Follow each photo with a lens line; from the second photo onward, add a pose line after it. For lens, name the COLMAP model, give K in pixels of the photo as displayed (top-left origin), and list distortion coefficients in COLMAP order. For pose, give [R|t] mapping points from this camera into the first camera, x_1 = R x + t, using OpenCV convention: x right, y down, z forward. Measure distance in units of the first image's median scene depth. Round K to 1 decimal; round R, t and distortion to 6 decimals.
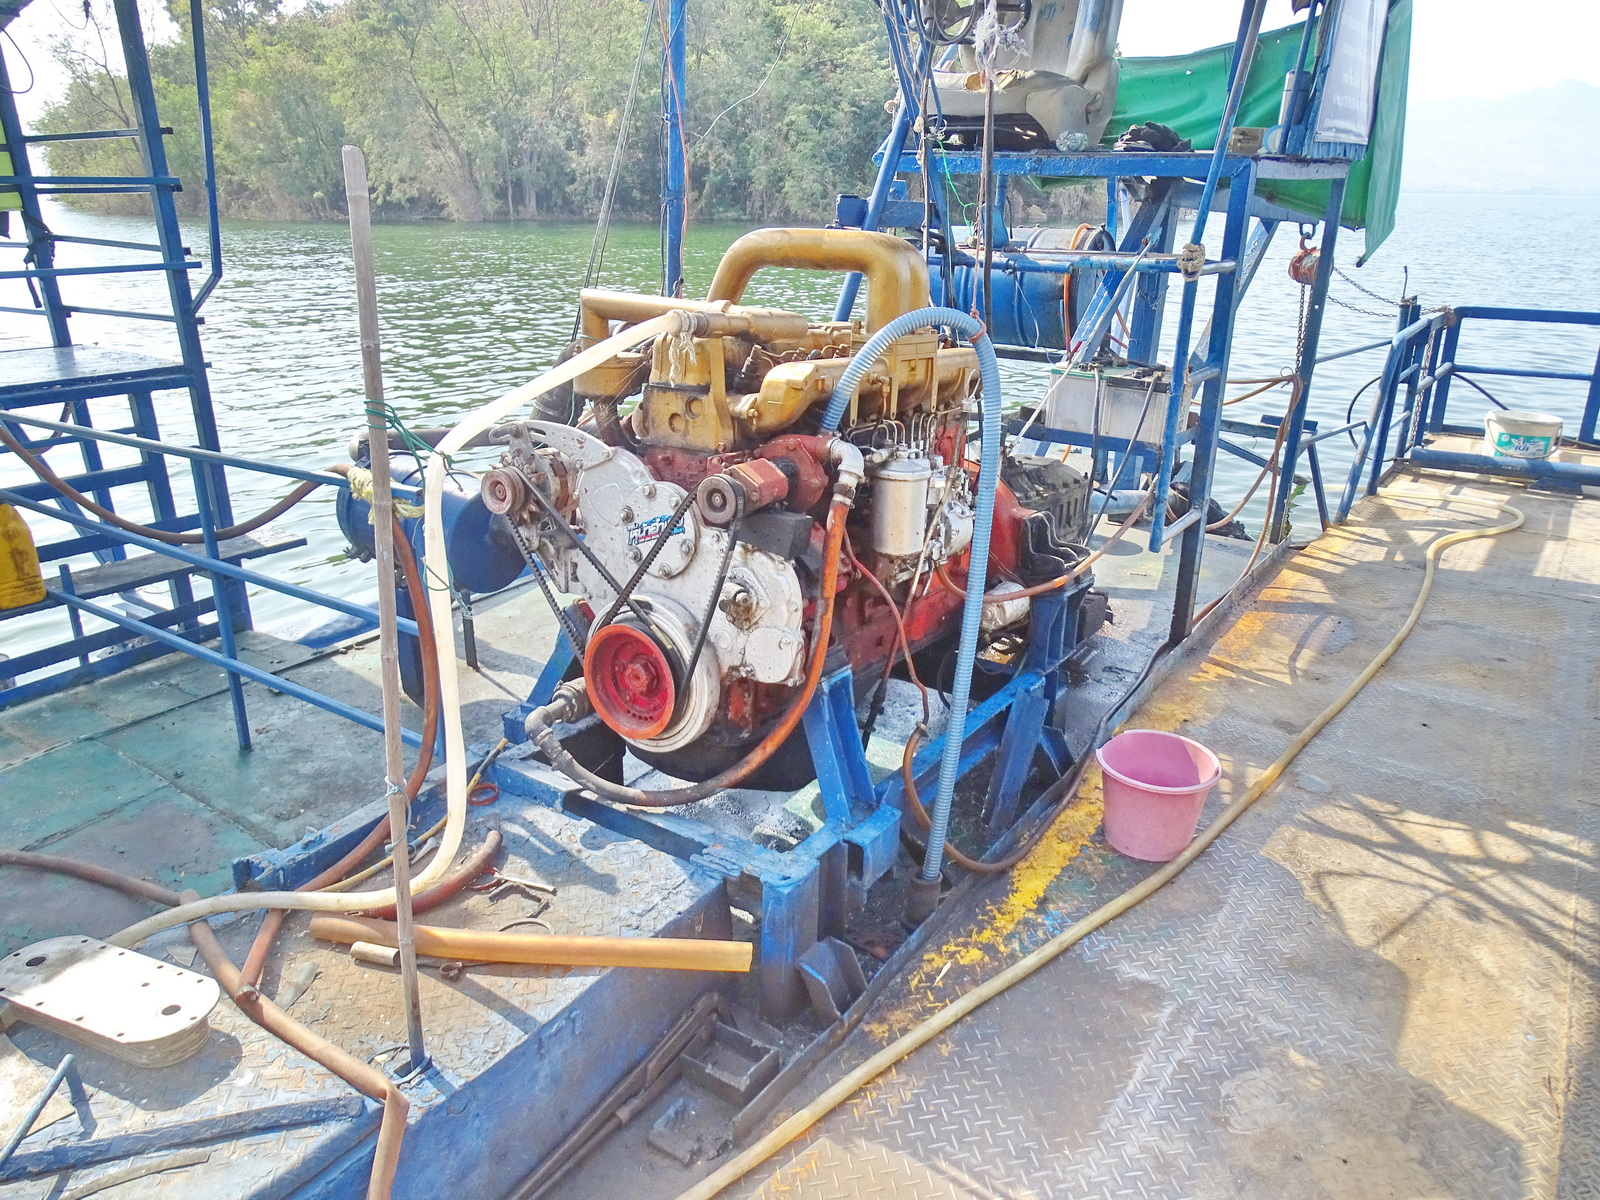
lens RADIAL K [[1142.0, 0, 800.0], [0, 1142.0, 600.0], [0, 0, 1]] dist [0.003887, -0.006039]
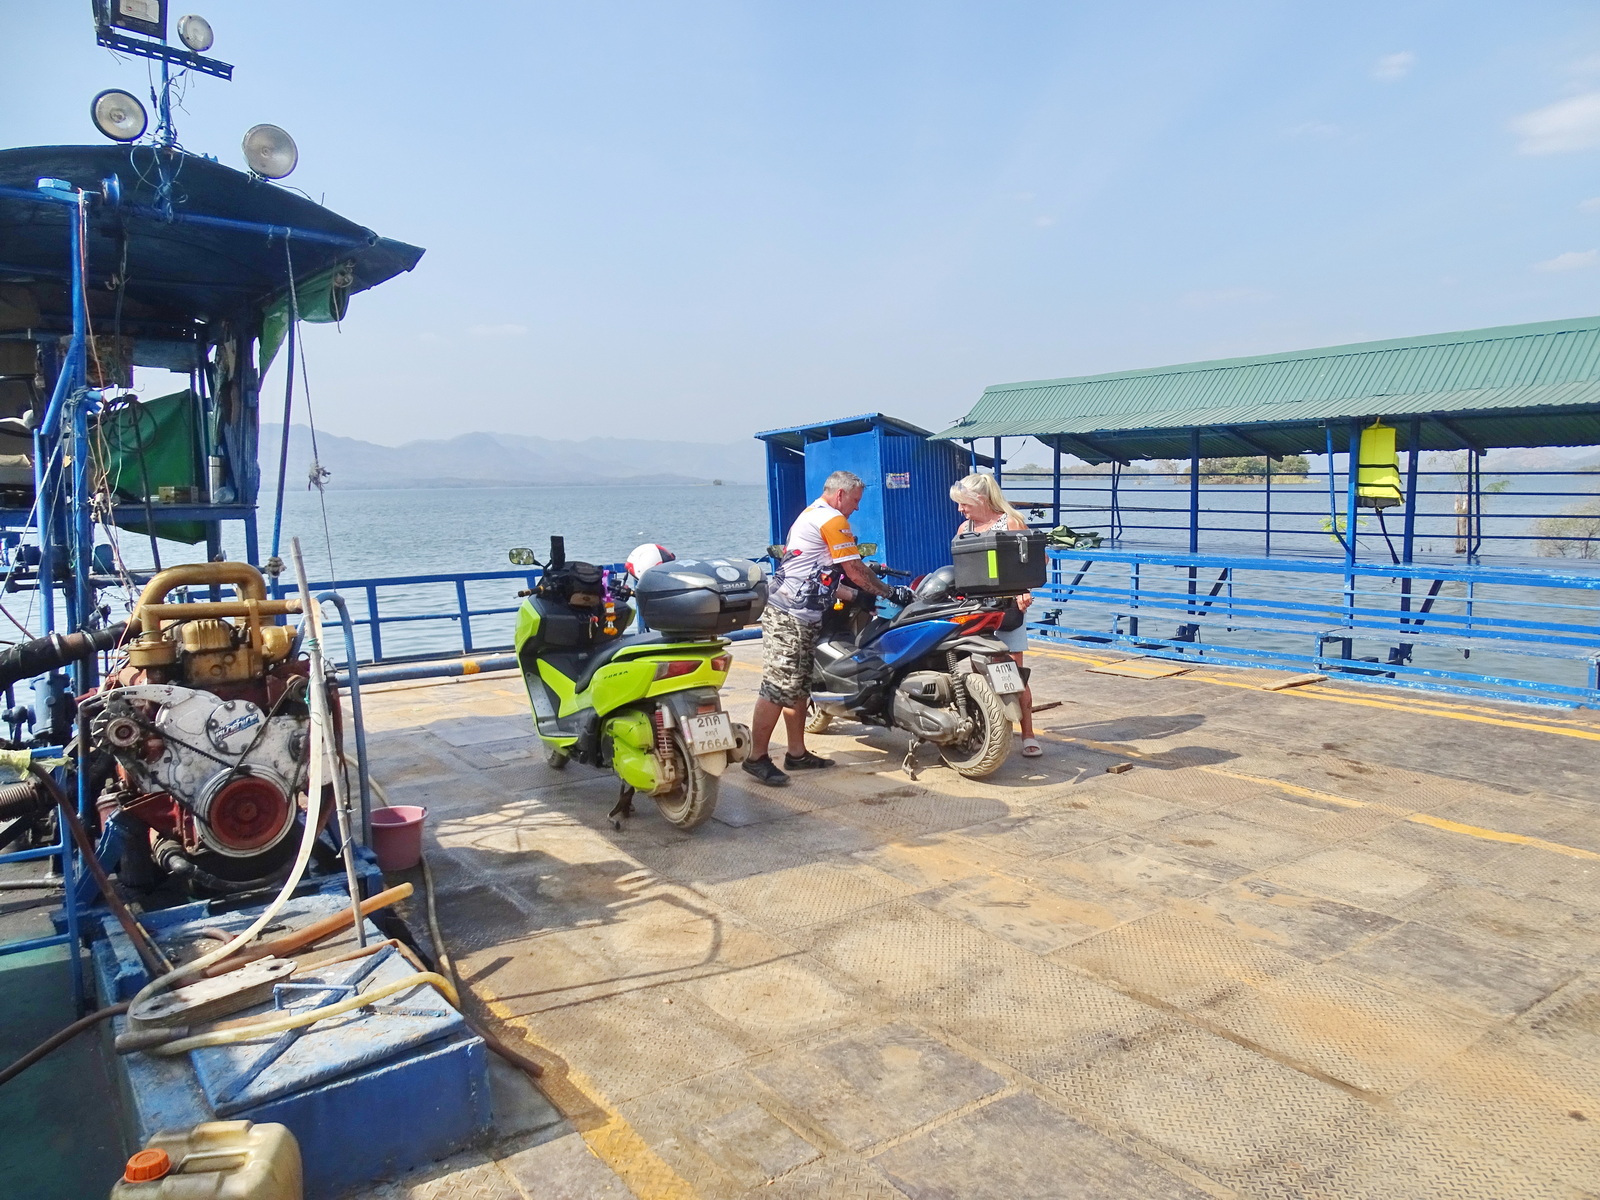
lens RADIAL K [[1152.2, 0, 800.0], [0, 1152.2, 600.0], [0, 0, 1]] dist [0.004181, 0.013831]
pose [[0.354660, -0.109119, 0.928606, -1.142583], [0.339480, 0.940418, -0.019150, 0.066197], [-0.871189, 0.322035, 0.370573, -0.390937]]
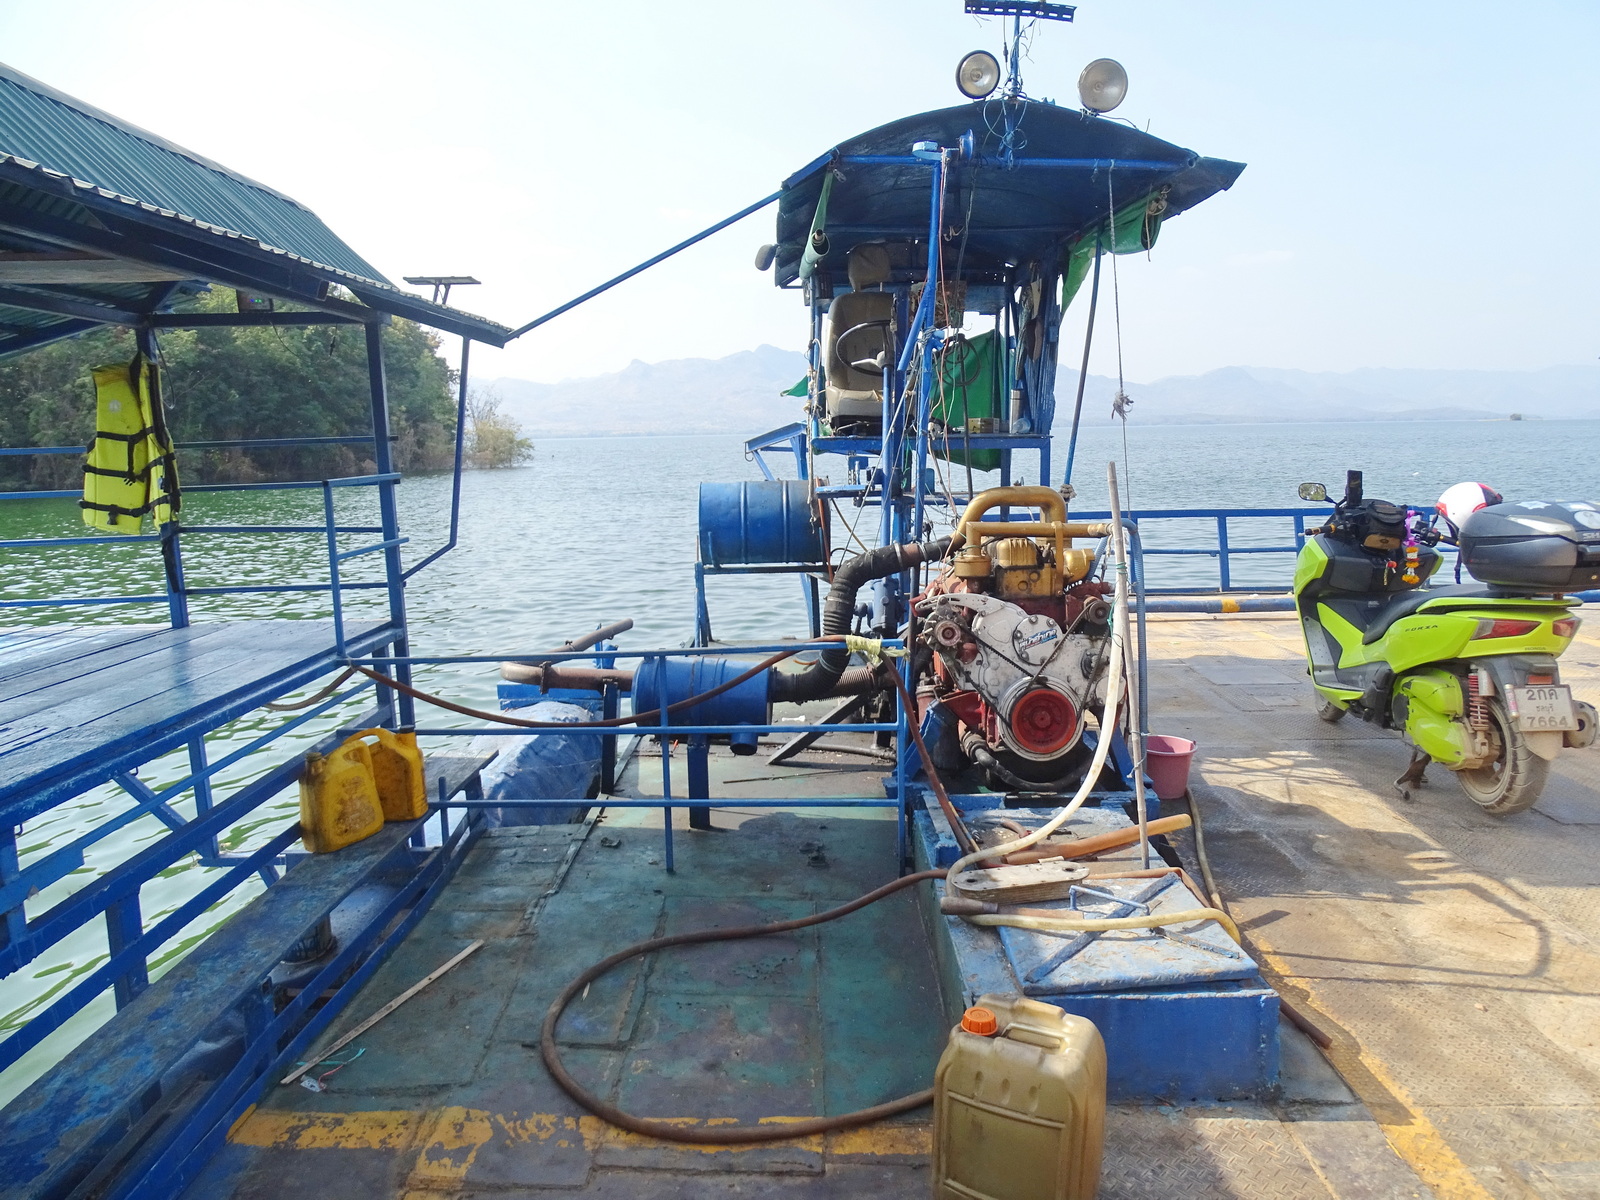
lens RADIAL K [[1142.0, 0, 800.0], [0, 1142.0, 600.0], [0, 0, 1]] dist [0.003887, -0.006039]
pose [[0.835100, -0.102734, 0.540420, -1.158097], [0.211397, 0.966904, -0.142859, 0.048825], [-0.507858, 0.233544, 0.829179, -0.313836]]
